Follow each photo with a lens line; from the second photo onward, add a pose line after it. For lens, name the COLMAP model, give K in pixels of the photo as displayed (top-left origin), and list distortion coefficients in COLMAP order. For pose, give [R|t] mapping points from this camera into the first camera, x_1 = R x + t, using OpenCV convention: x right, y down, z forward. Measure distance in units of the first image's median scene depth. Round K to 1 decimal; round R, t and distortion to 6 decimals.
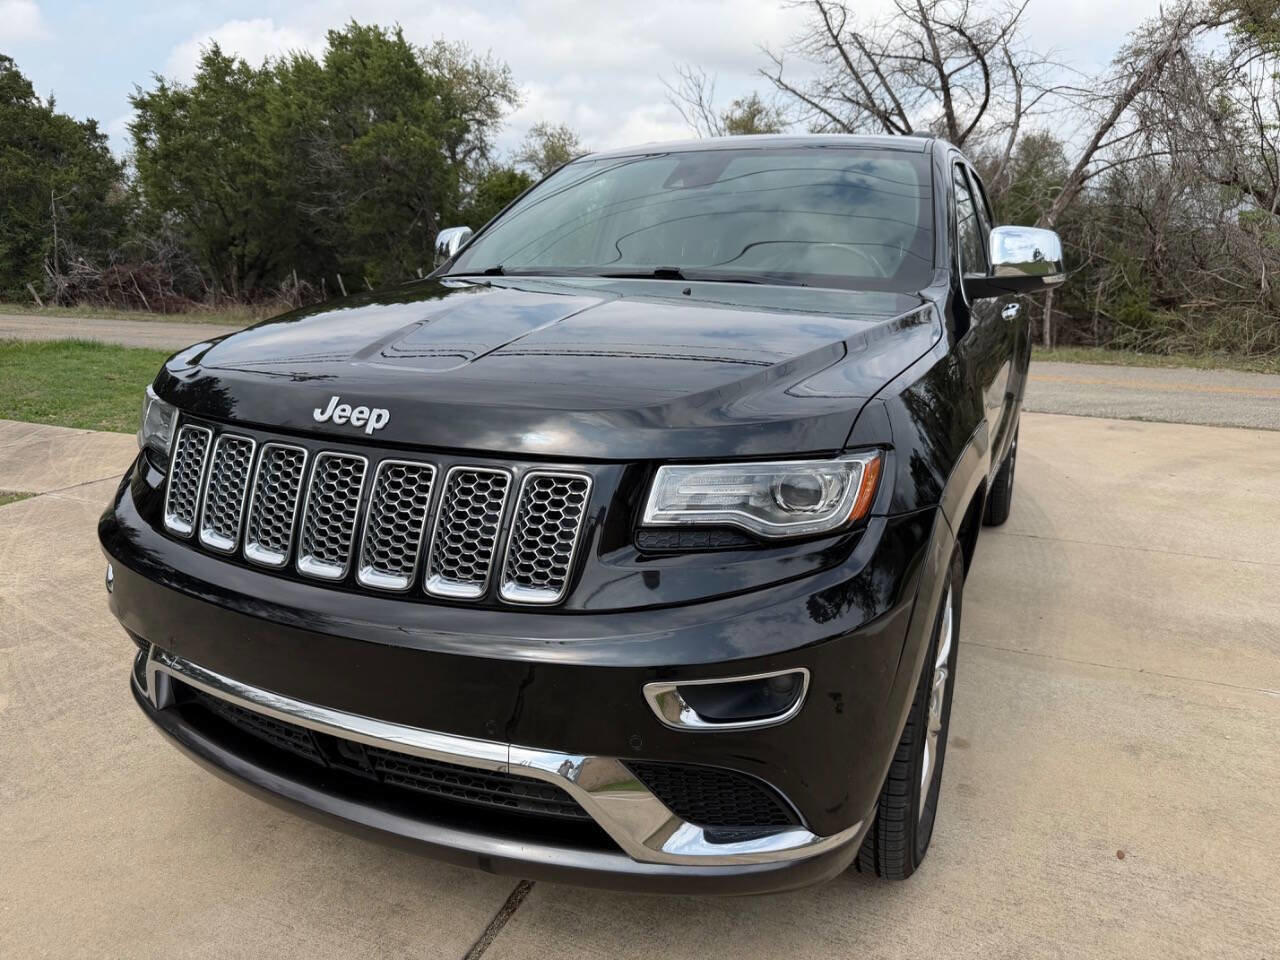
lens RADIAL K [[918.4, 0, 640.0], [0, 918.4, 480.0], [0, 0, 1]] dist [-0.000217, -0.010719]
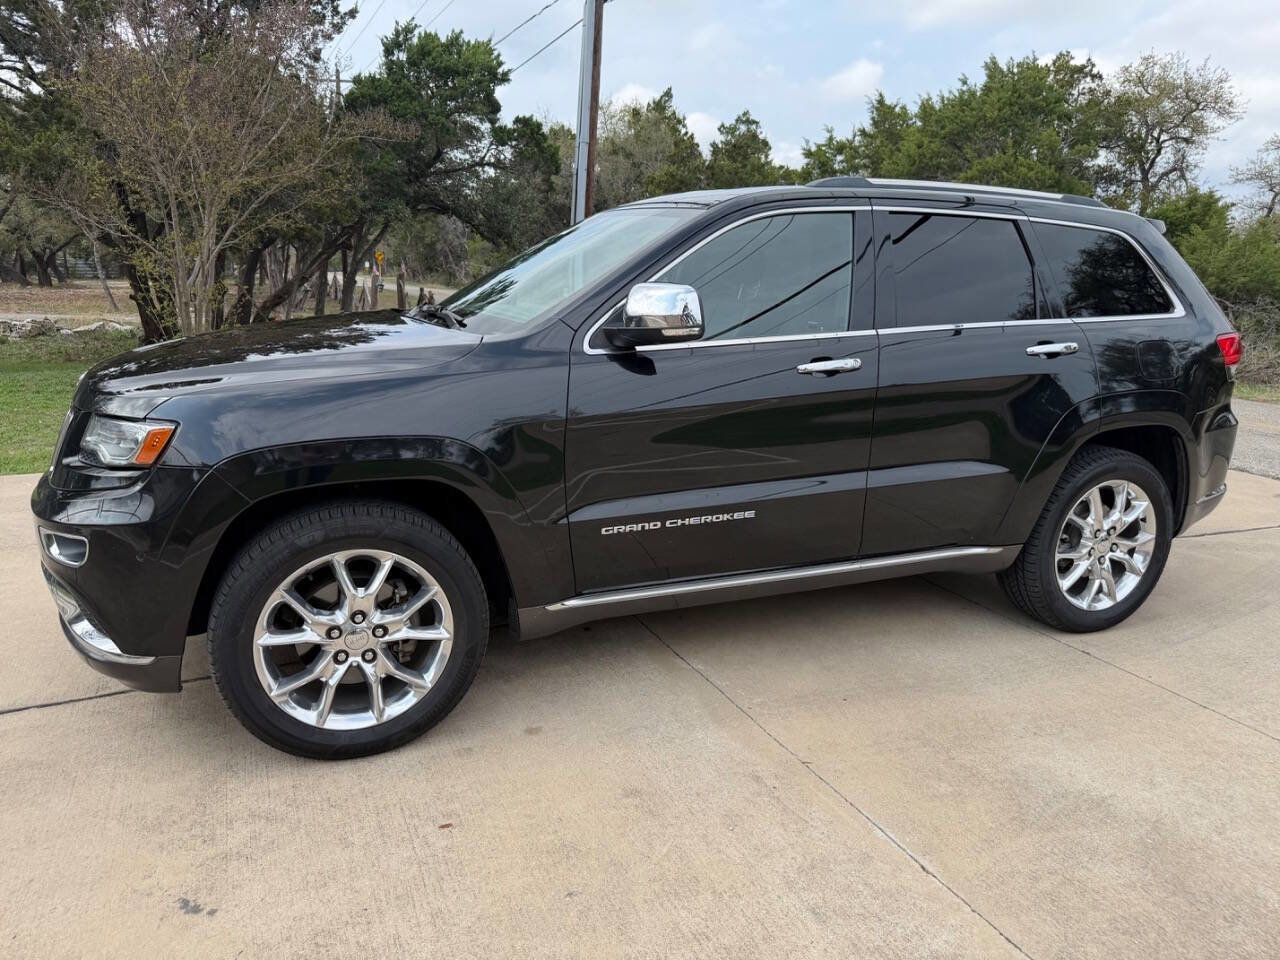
lens RADIAL K [[916.3, 0, 640.6], [0, 916.3, 490.1], [0, 0, 1]] dist [0.008949, -0.025578]
pose [[0.726553, 0.163574, -0.667357, 0.165317], [-0.175905, 0.983163, 0.049472, -0.012453], [0.664213, 0.081447, 0.743093, 0.032074]]
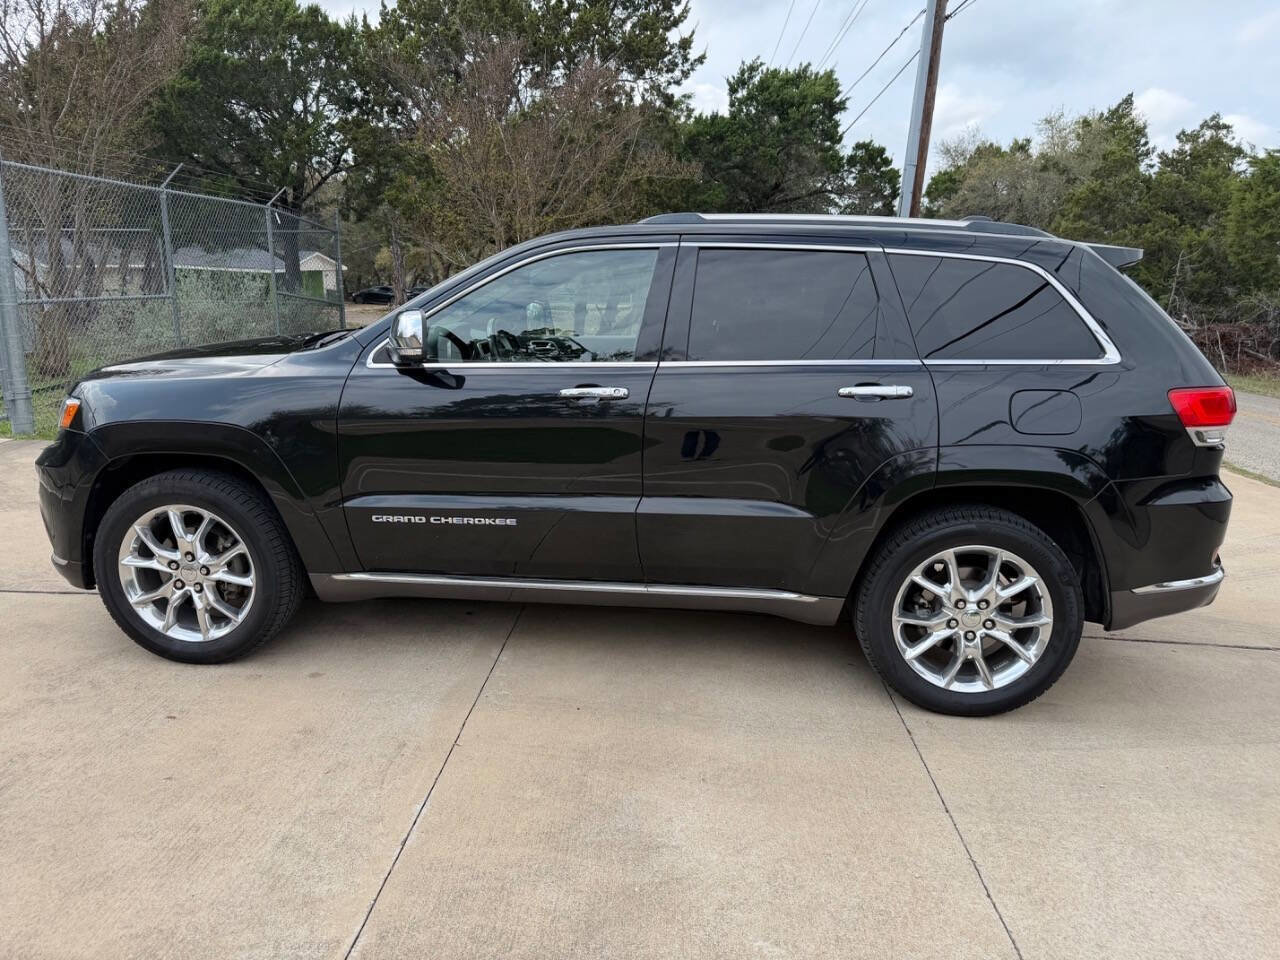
lens RADIAL K [[928.6, 0, 640.0], [0, 928.6, 480.0], [0, 0, 1]] dist [0.000936, -0.009904]
pose [[0.325628, 0.196172, -0.924923, 0.250299], [-0.250066, 0.961274, 0.115844, -0.040271], [0.911830, 0.193570, 0.362074, 0.126852]]
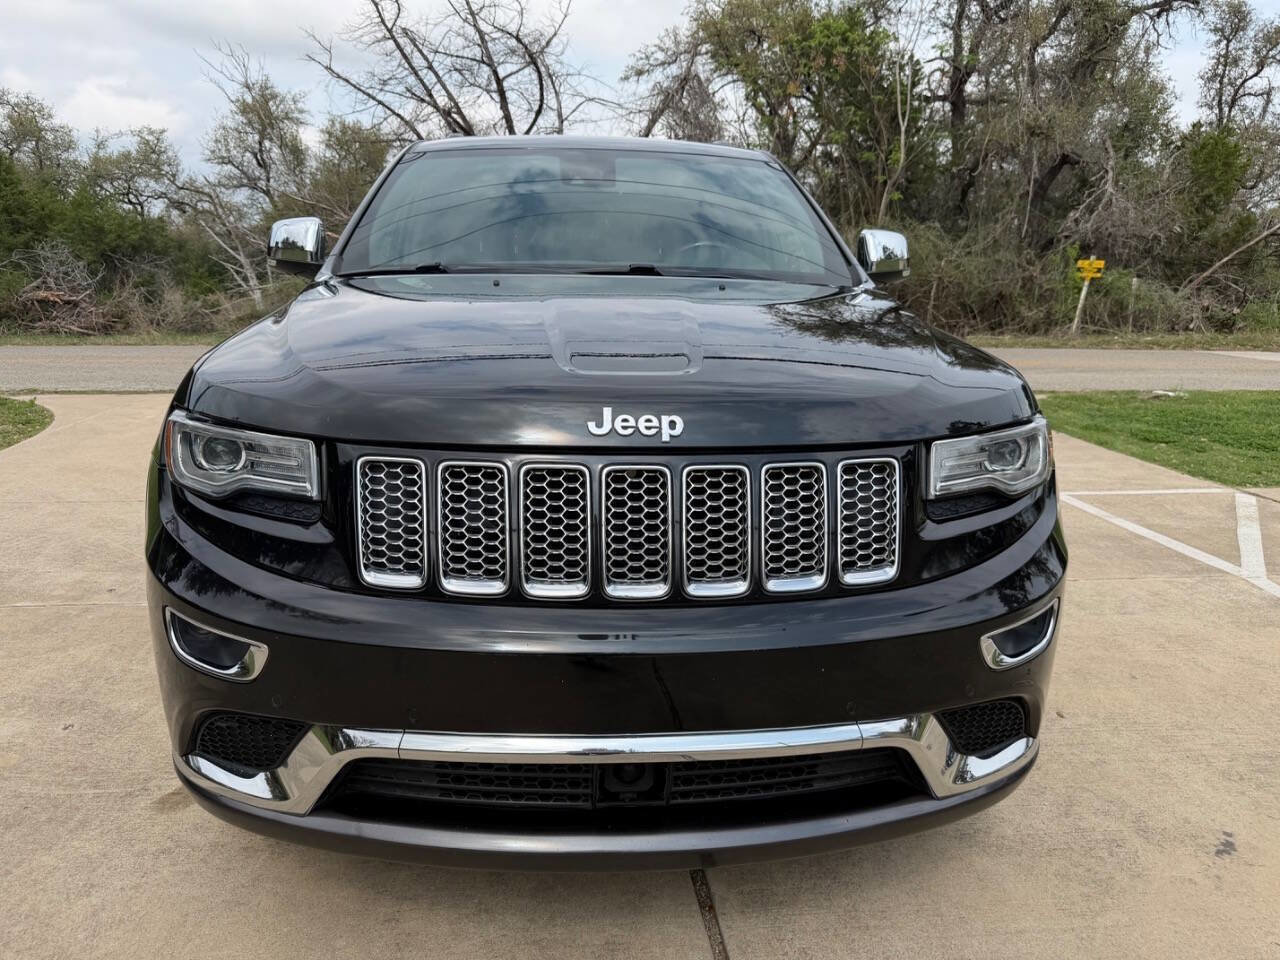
lens RADIAL K [[903.4, 0, 642.7], [0, 903.4, 482.7], [0, 0, 1]] dist [-0.001126, -0.006899]
pose [[0.871240, -0.117931, 0.476480, -0.067606], [0.111833, 0.992870, 0.041253, -0.004417], [-0.477947, 0.017345, 0.878217, 0.017326]]
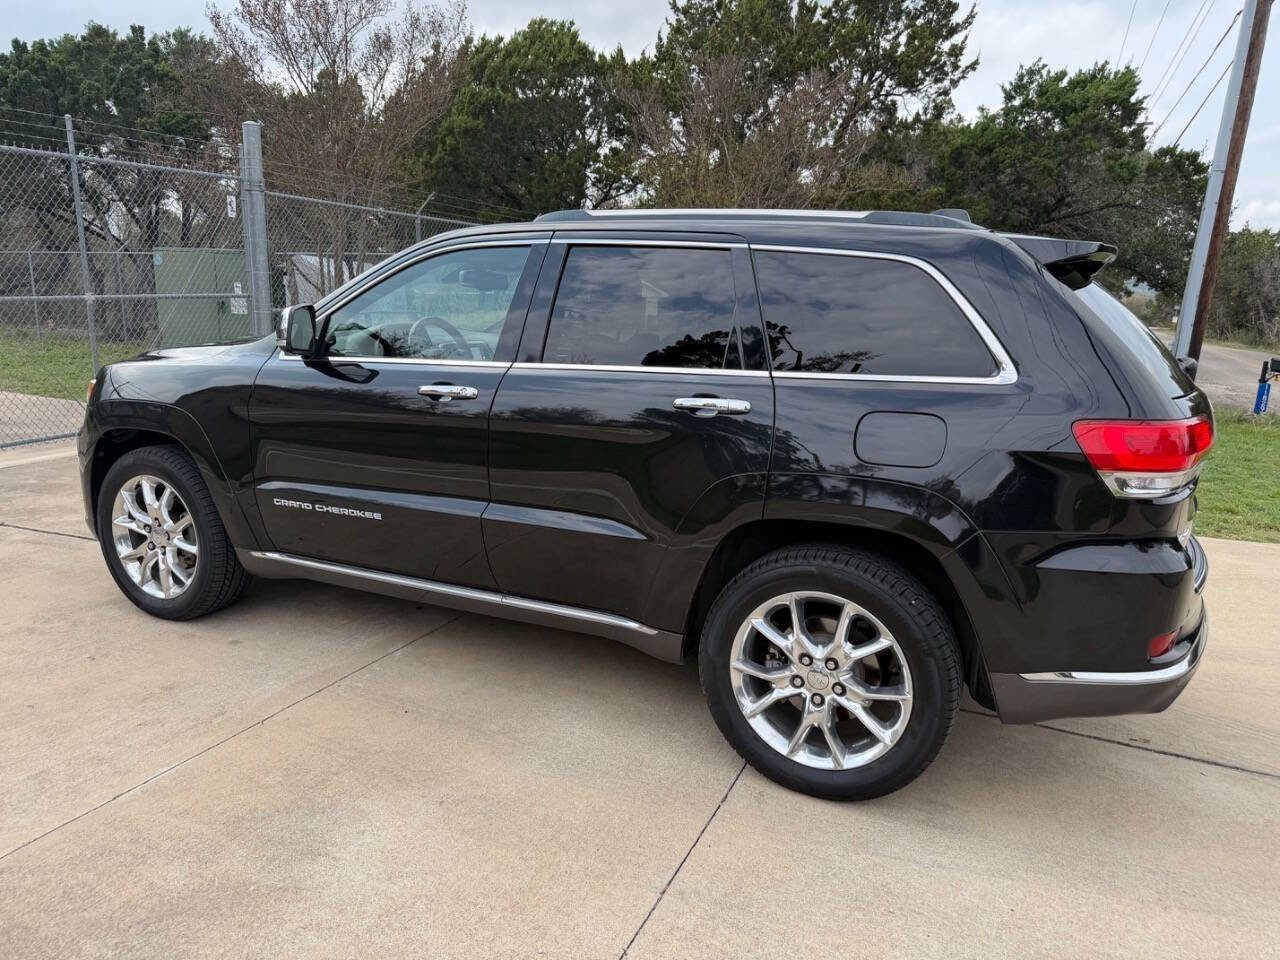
lens RADIAL K [[928.6, 0, 640.0], [0, 928.6, 480.0], [0, 0, 1]] dist [0.000936, -0.009904]
pose [[-0.031630, 0.181877, -0.982812, 0.253389], [-0.277330, 0.943098, 0.183453, -0.060730], [0.960254, 0.278366, 0.020610, 0.219629]]
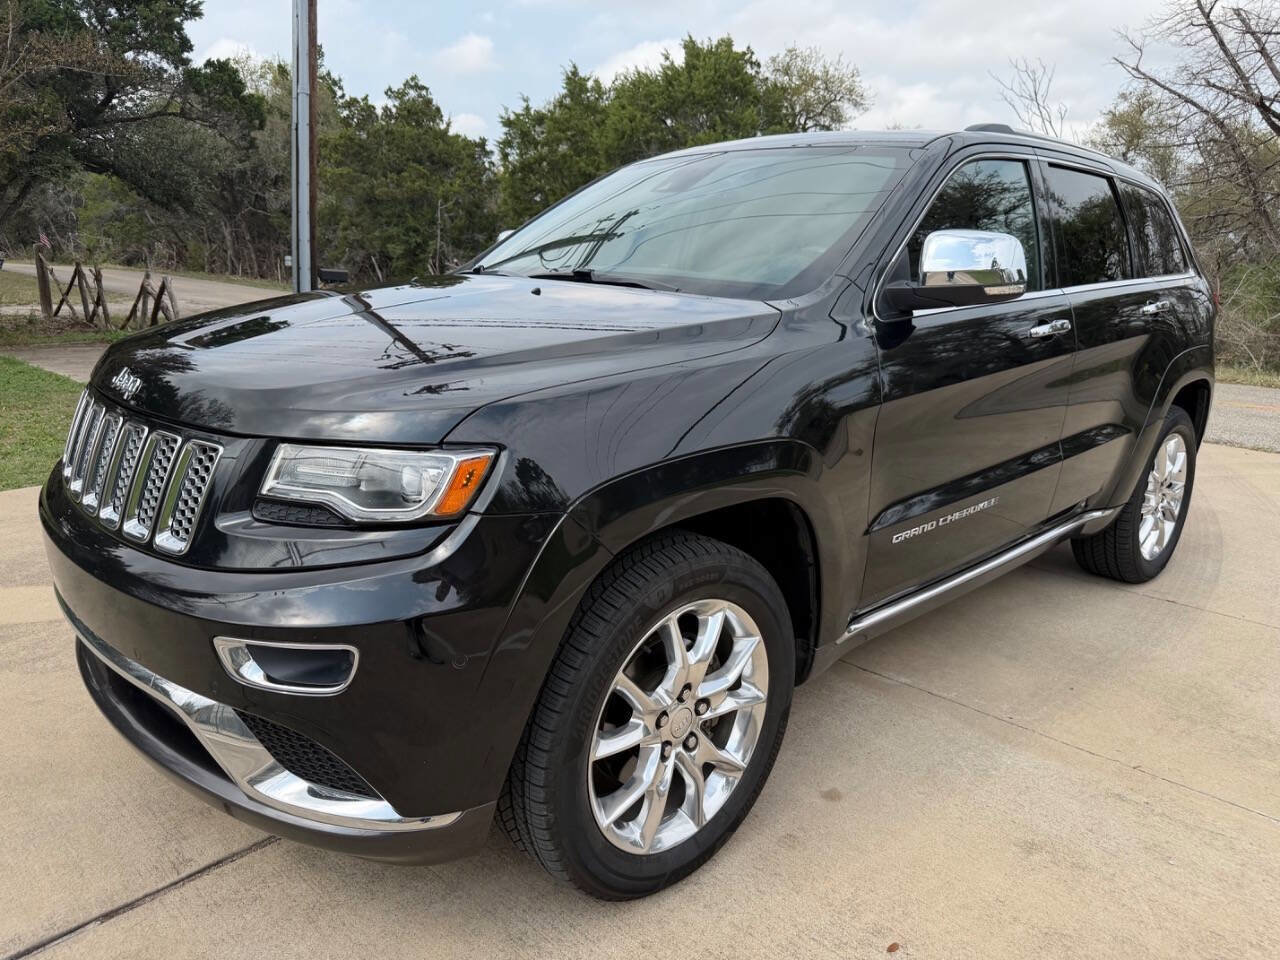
lens RADIAL K [[916.3, 0, 640.6], [0, 916.3, 490.1], [0, 0, 1]] dist [0.008949, -0.025578]
pose [[0.927944, 0.102342, -0.358393, 0.067175], [-0.100845, 0.994638, 0.022919, -0.002375], [0.358817, 0.014874, 0.933289, 0.010981]]
